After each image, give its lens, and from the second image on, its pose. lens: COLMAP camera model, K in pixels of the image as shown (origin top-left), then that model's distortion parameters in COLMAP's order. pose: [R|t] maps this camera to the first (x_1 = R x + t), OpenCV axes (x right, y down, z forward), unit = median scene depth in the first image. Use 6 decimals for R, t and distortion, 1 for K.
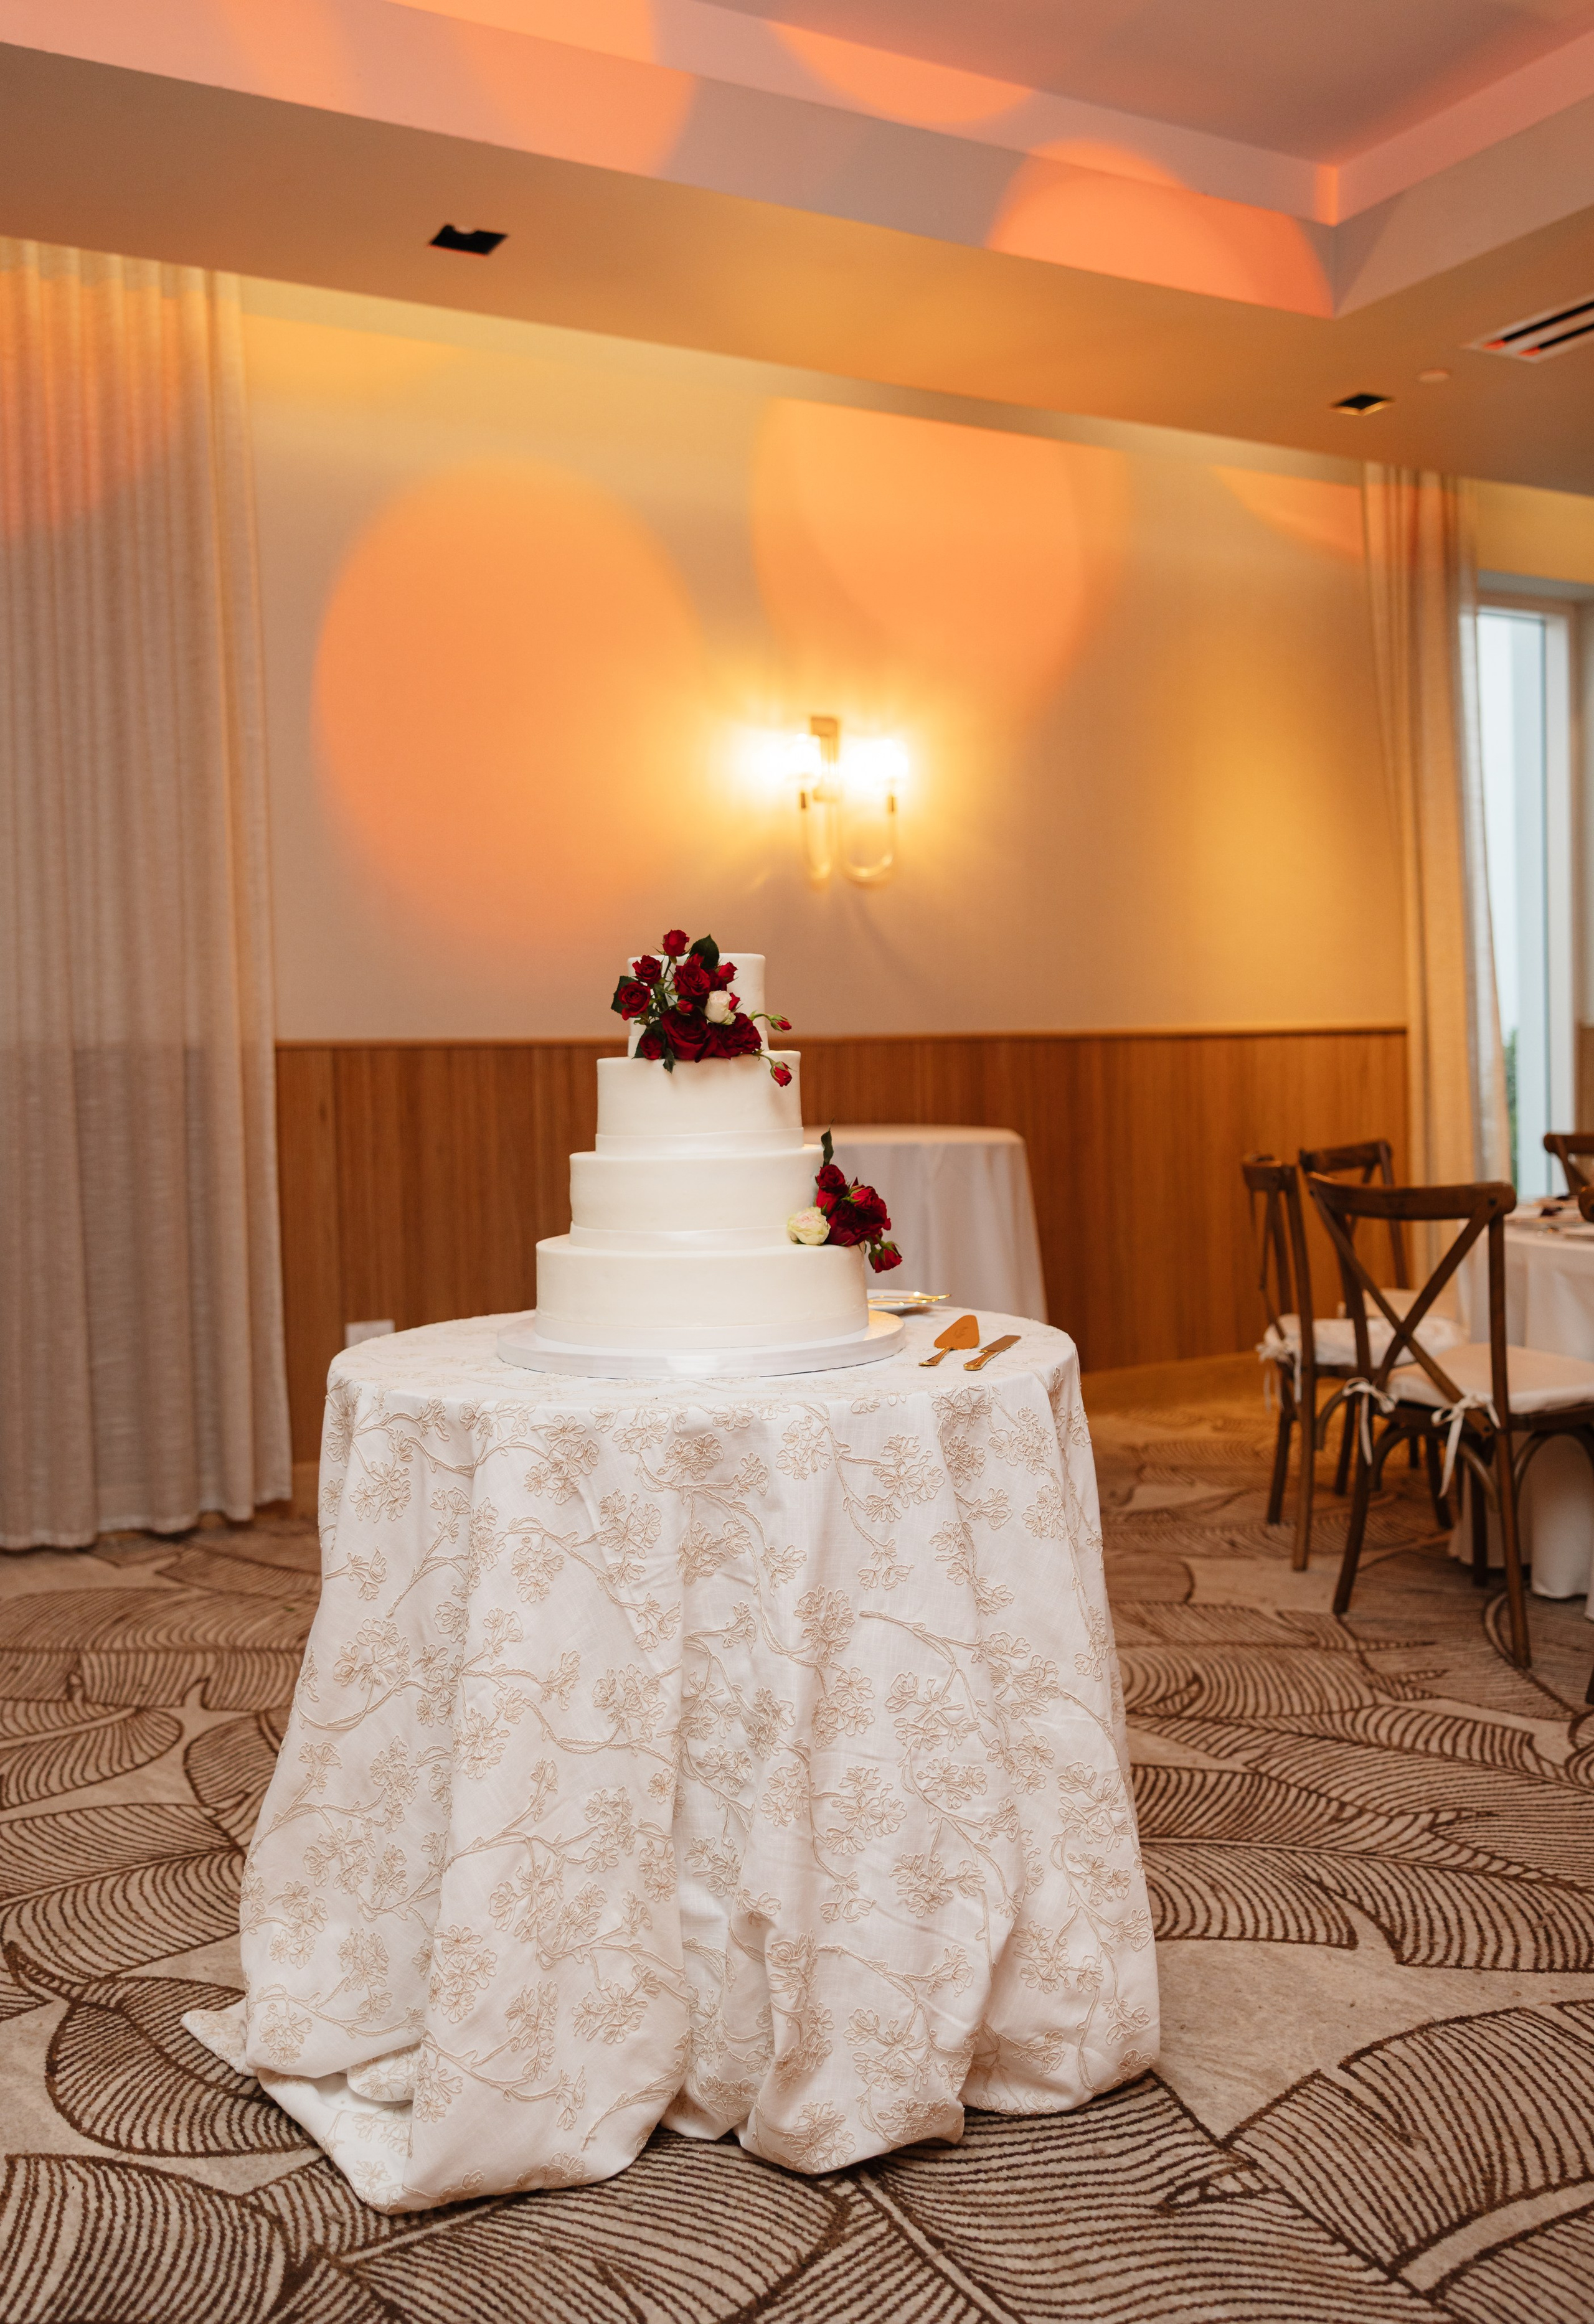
lens RADIAL K [[1993.8, 0, 755.2], [0, 1993.8, 1088.5], [0, 0, 1]] dist [-0.001901, -0.001667]
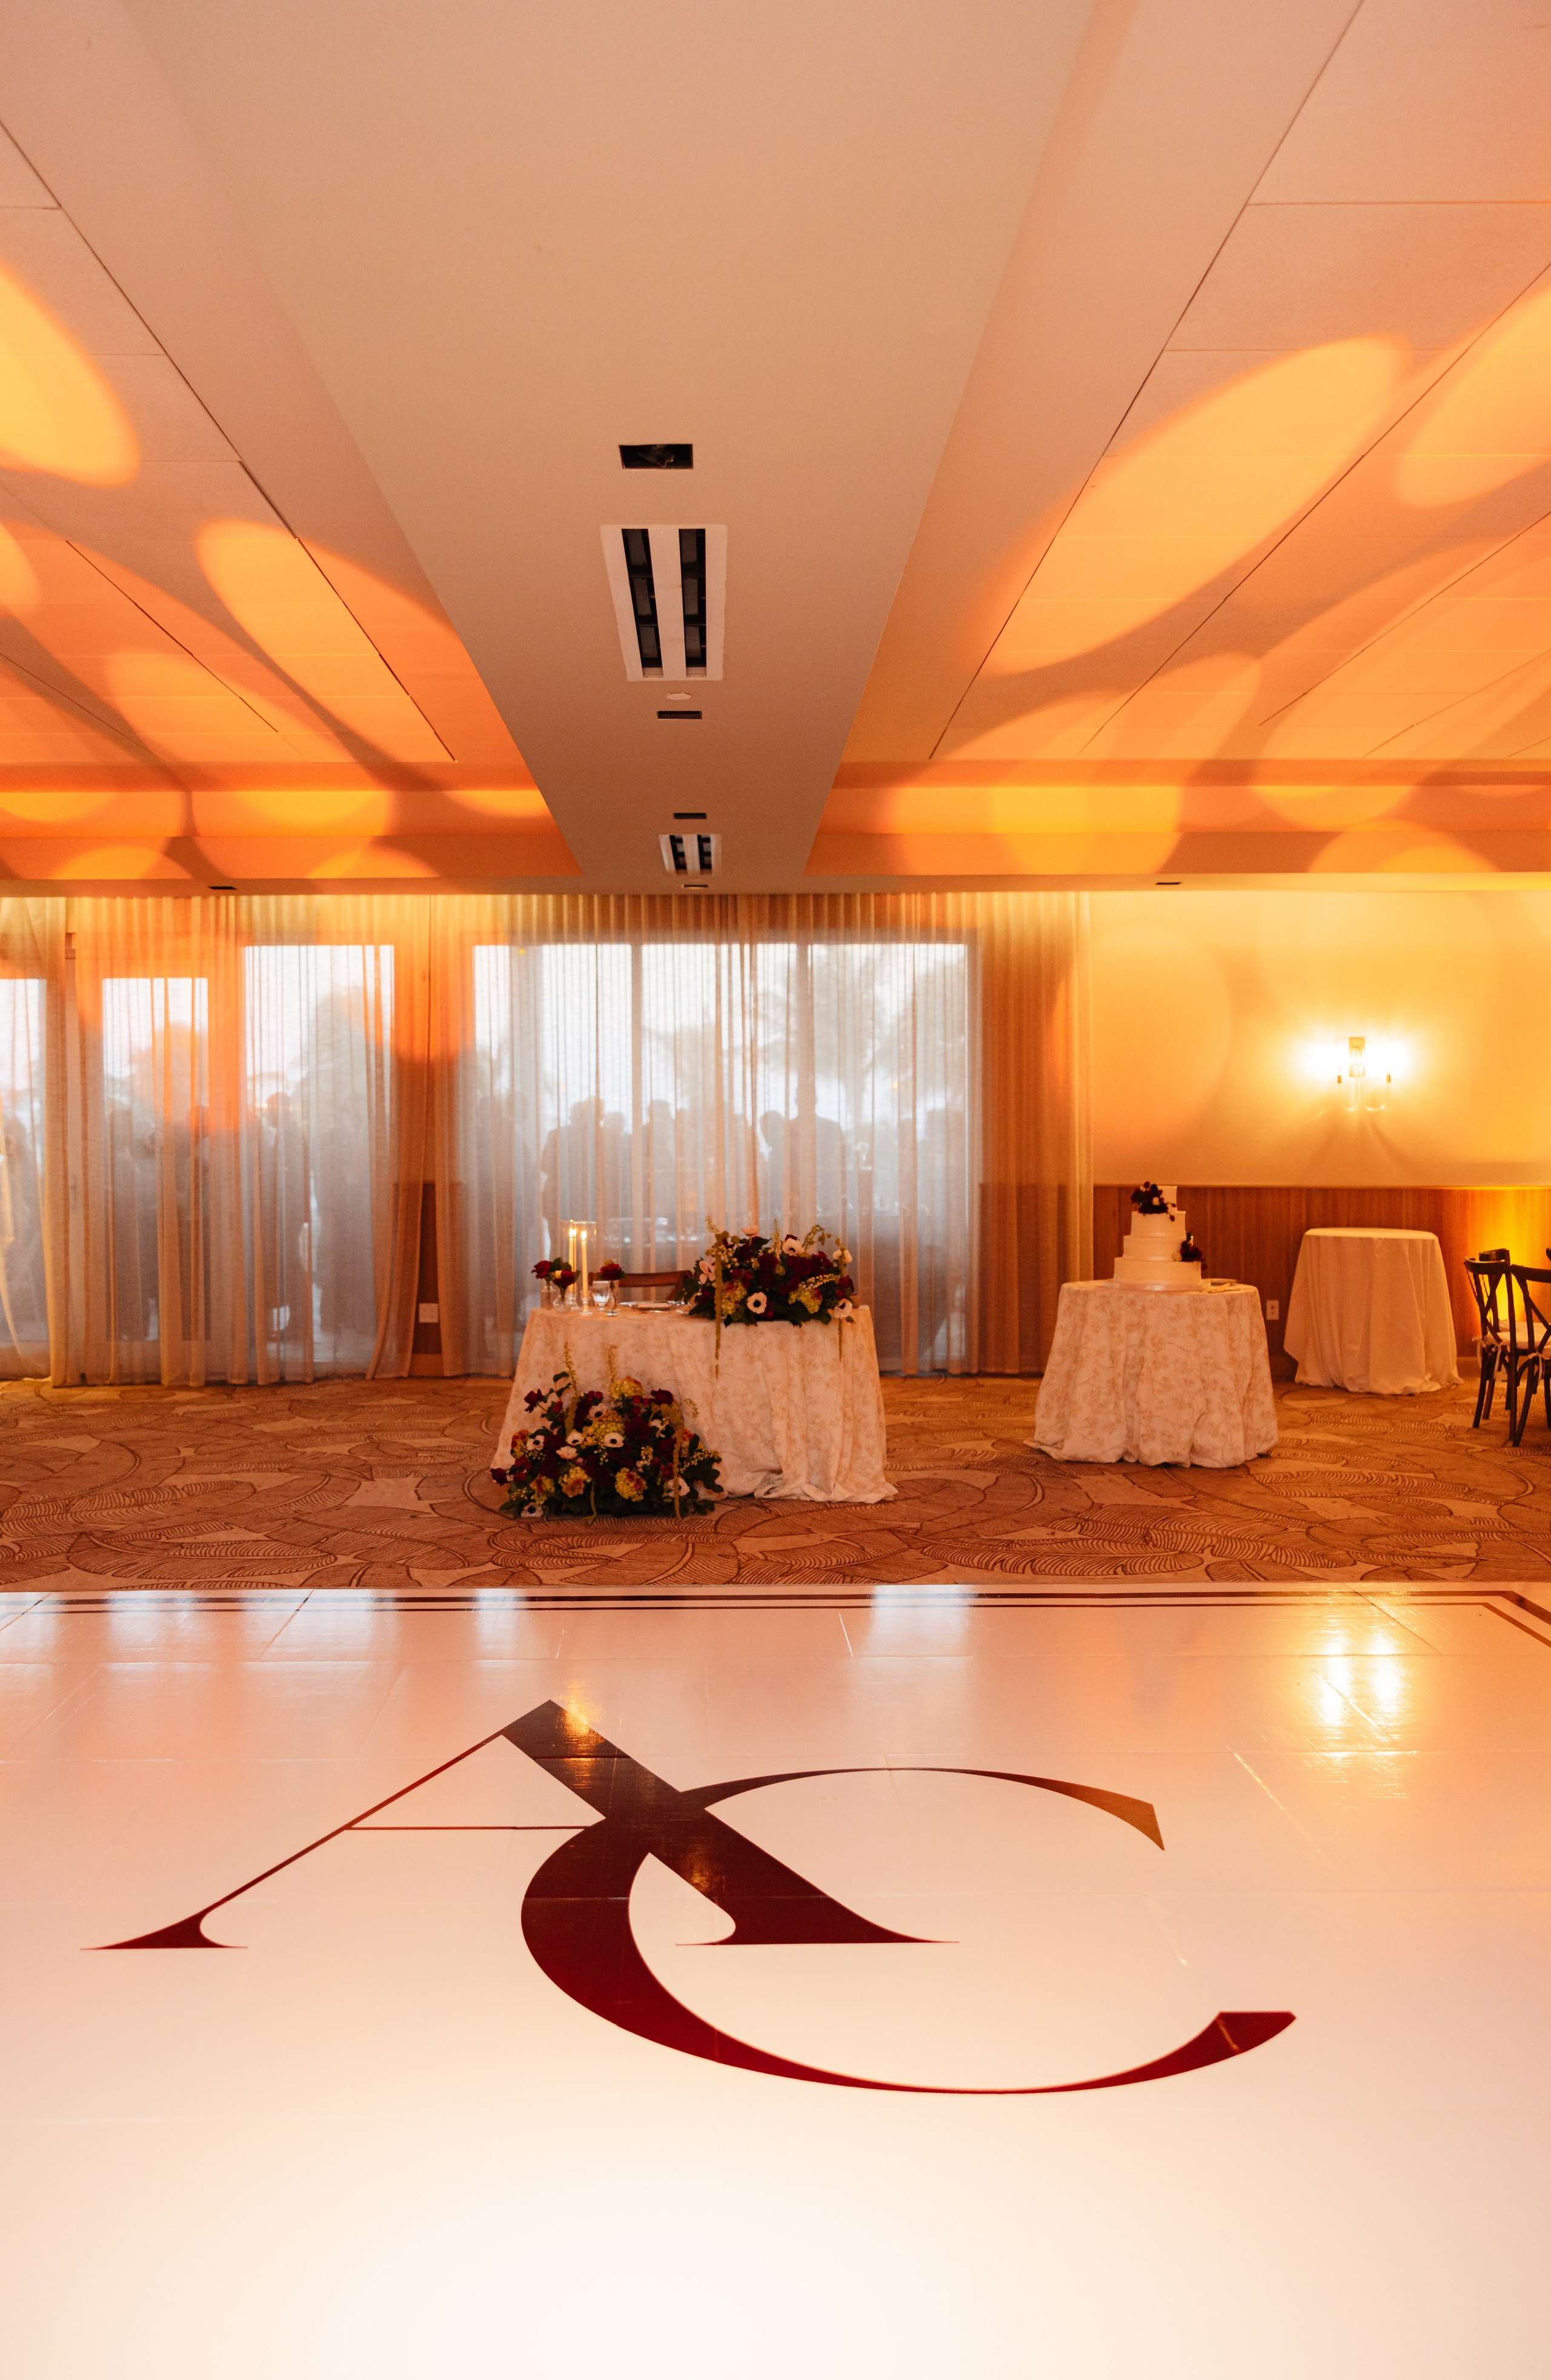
lens RADIAL K [[1907.9, 0, 735.1], [0, 1907.9, 1156.0], [0, 0, 1]] dist [0.003857, 0.001665]
pose [[0.877792, 0.027155, -0.478272, 1.146760], [-0.027065, 0.999609, 0.007081, -0.144747], [0.478277, 0.006729, 0.878183, -2.979794]]
